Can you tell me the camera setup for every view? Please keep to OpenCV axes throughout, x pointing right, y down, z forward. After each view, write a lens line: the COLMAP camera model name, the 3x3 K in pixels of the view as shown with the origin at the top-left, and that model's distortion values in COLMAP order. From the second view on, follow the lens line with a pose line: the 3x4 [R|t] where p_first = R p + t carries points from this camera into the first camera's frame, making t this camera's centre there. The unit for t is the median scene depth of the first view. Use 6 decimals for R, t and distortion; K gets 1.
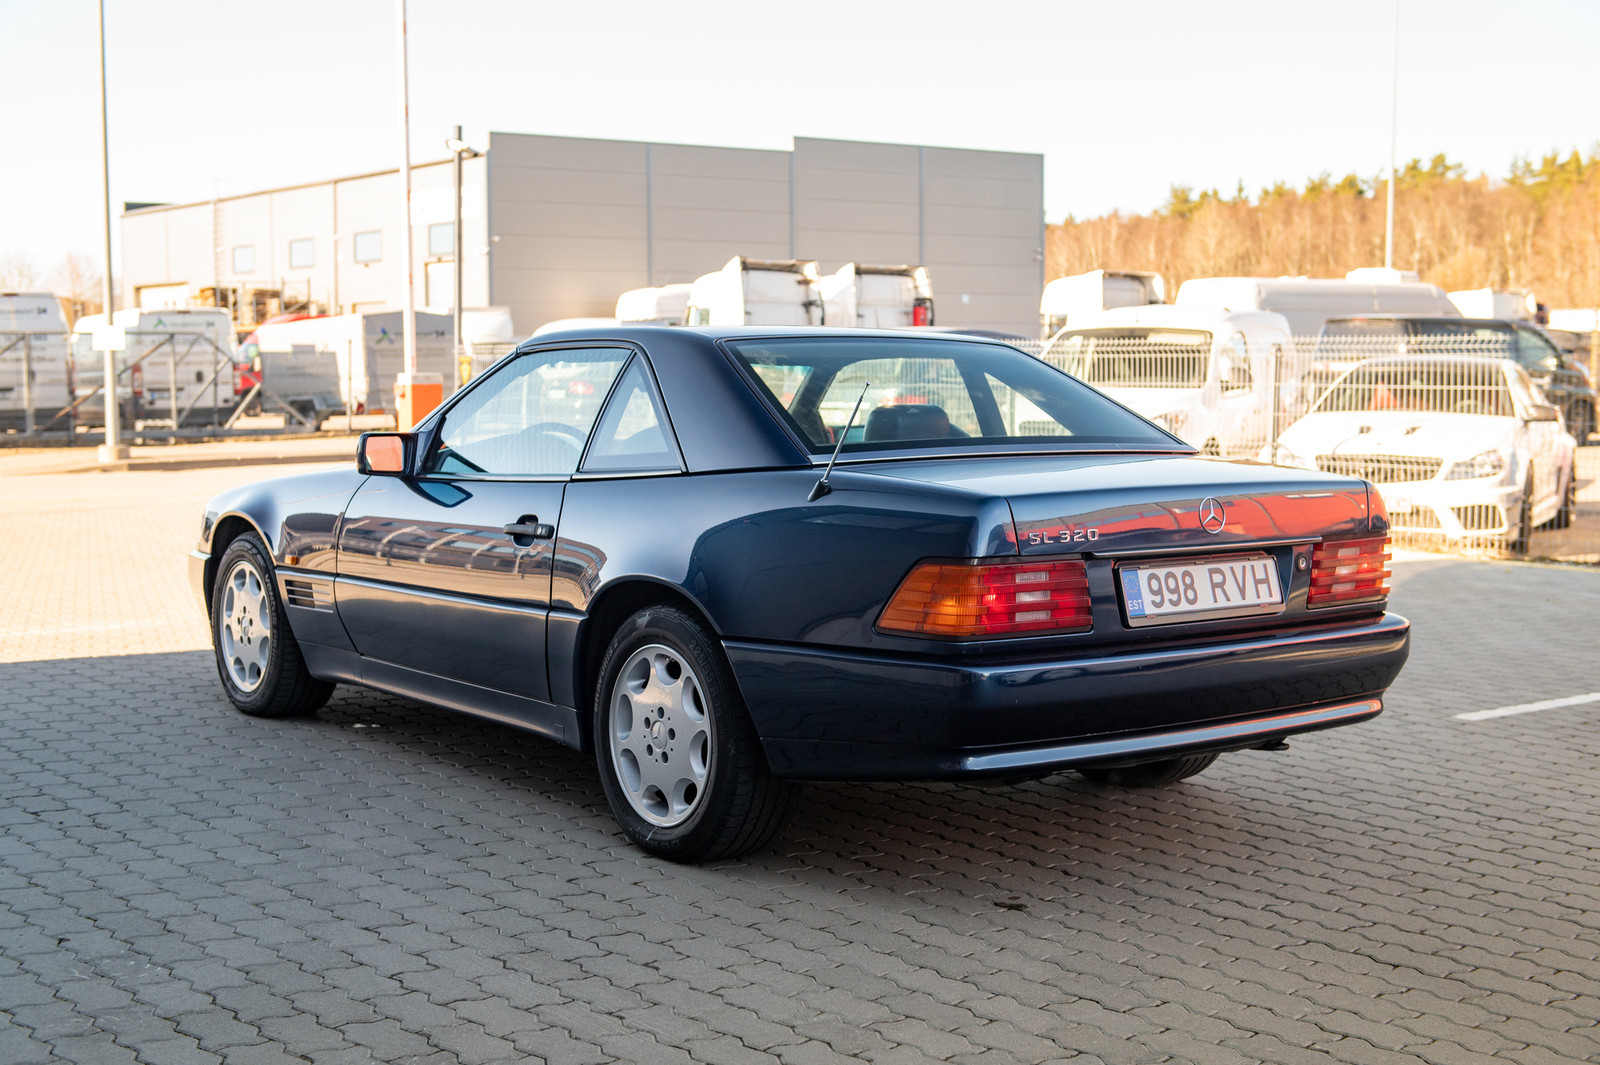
lens RADIAL K [[2053.9, 0, 800.0], [0, 2053.9, 532.5], [0, 0, 1]] dist [0.003319, -0.011784]
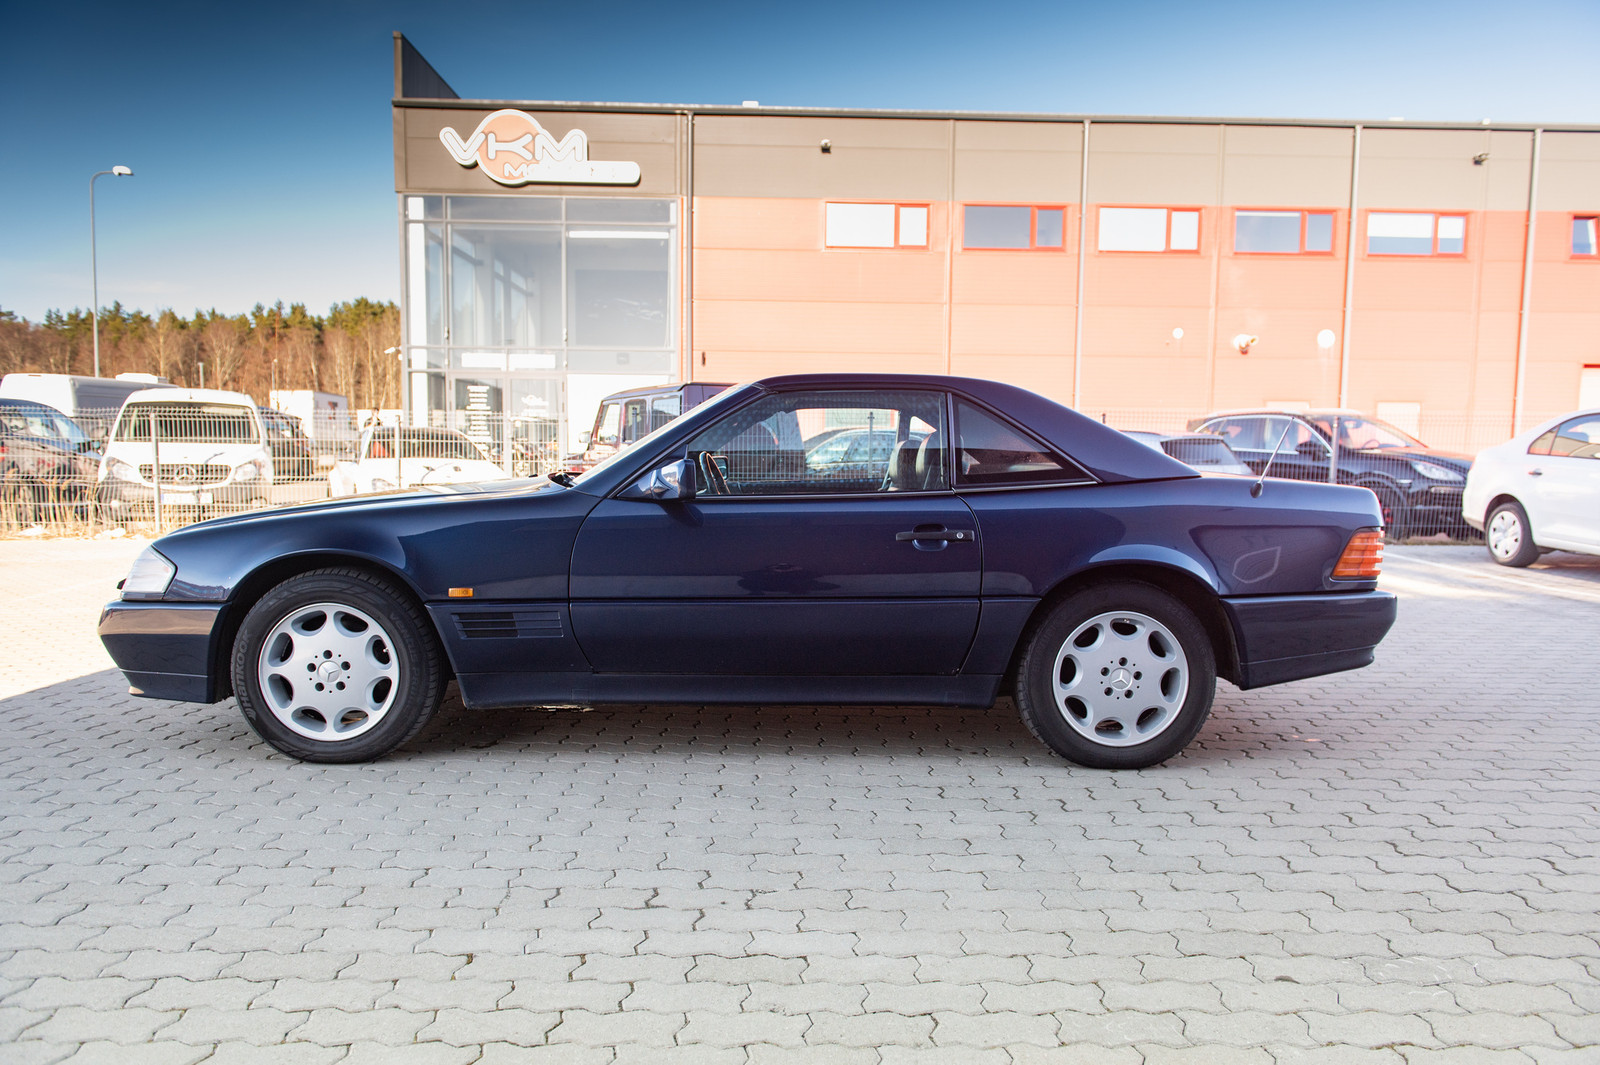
lens RADIAL K [[1073.3, 0, 800.0], [0, 1073.3, 532.5], [0, 0, 1]] dist [0.003965, 0.002092]
pose [[0.580137, -0.055614, 0.812618, -0.860320], [0.052860, 0.998134, 0.030573, -0.033086], [-0.812802, 0.025218, 0.581994, 0.868833]]
